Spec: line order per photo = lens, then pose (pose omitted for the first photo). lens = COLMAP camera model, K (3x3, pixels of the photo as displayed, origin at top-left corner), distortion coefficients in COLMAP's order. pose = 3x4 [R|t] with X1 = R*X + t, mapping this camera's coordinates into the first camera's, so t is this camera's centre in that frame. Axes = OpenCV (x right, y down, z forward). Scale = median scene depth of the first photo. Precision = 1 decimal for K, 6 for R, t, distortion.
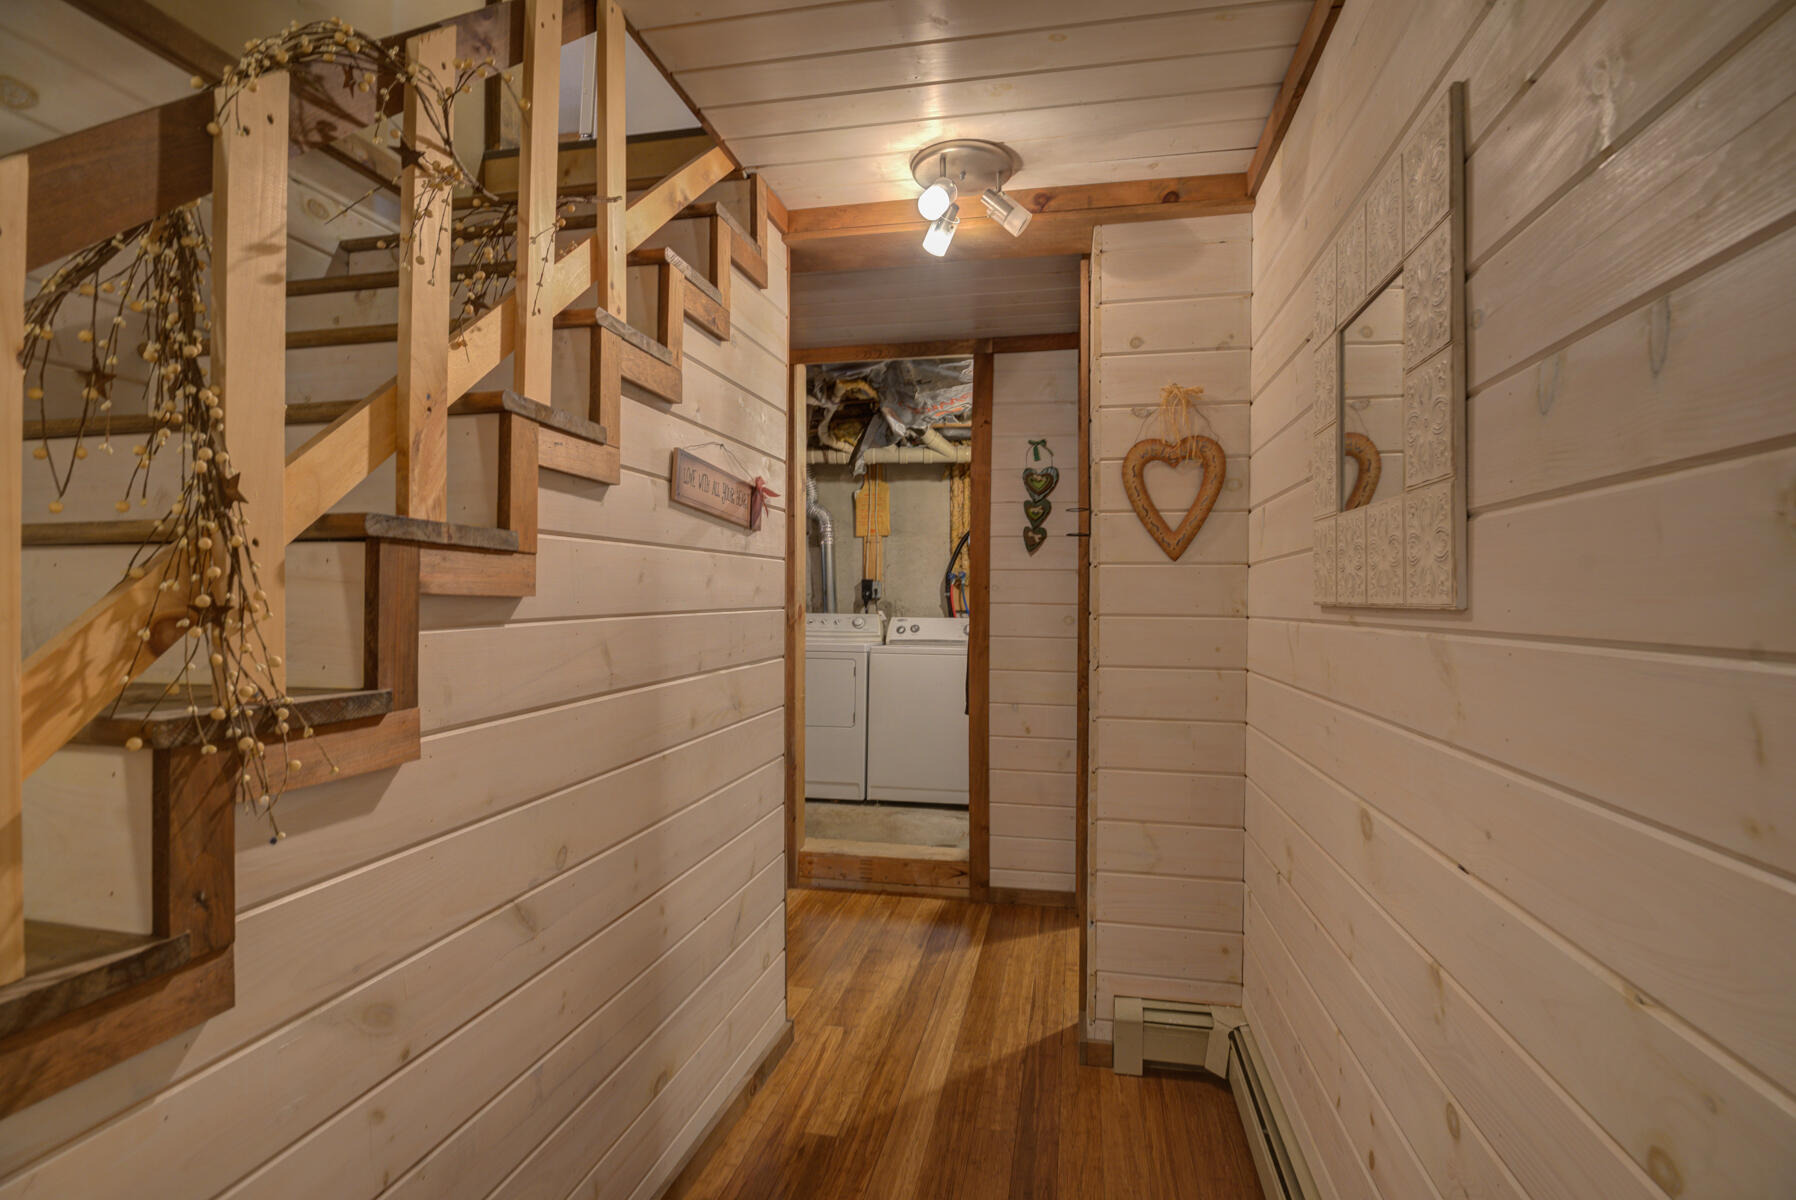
lens RADIAL K [[877.7, 0, 896.0], [0, 877.7, 595.9], [0, 0, 1]] dist [-0.026517, -0.001690]
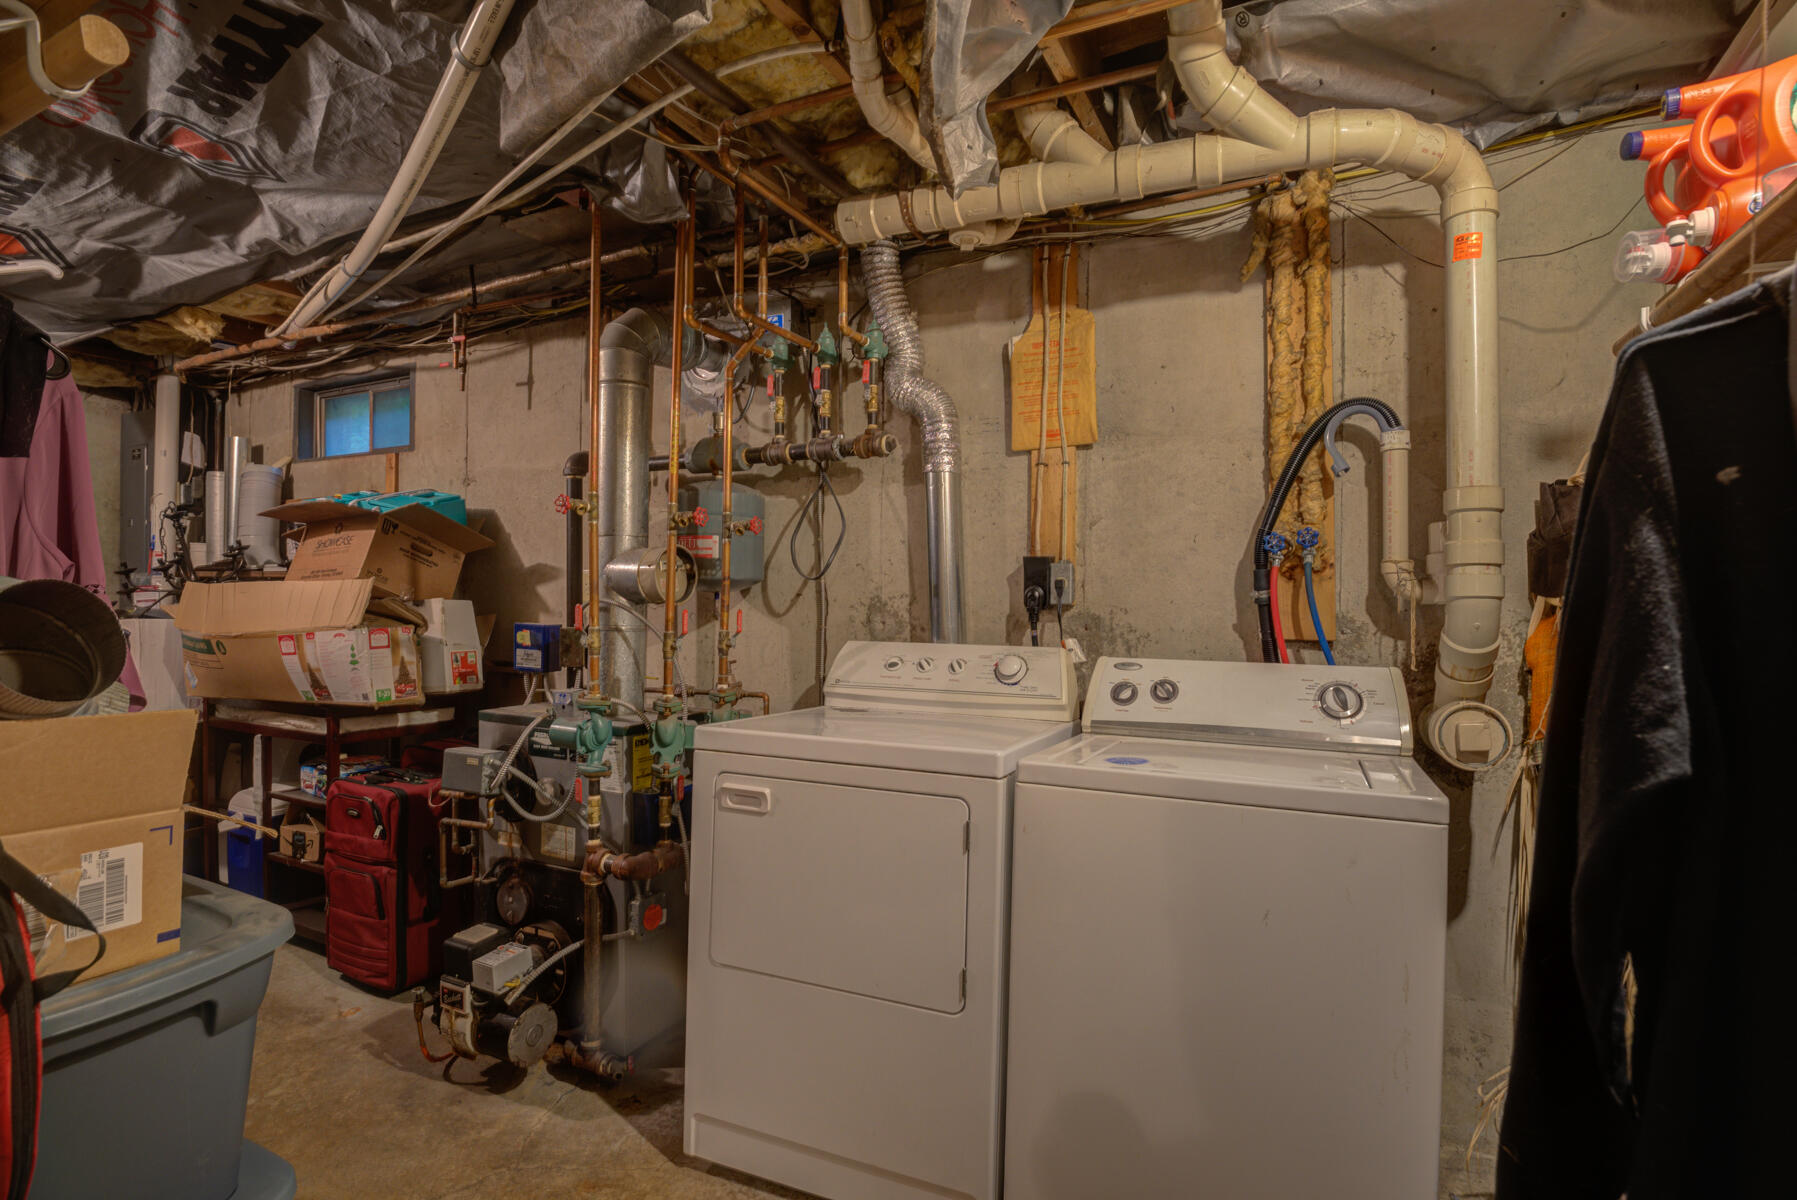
lens RADIAL K [[878.2, 0, 899.0], [0, 878.2, 600.8], [0, 0, 1]] dist [-0.026517, -0.001690]
pose [[0.963029, 0.001270, -0.269394, 0.013153], [-0.002720, 0.999984, -0.005010, 0.002670], [0.269383, 0.005558, 0.963017, 0.609546]]
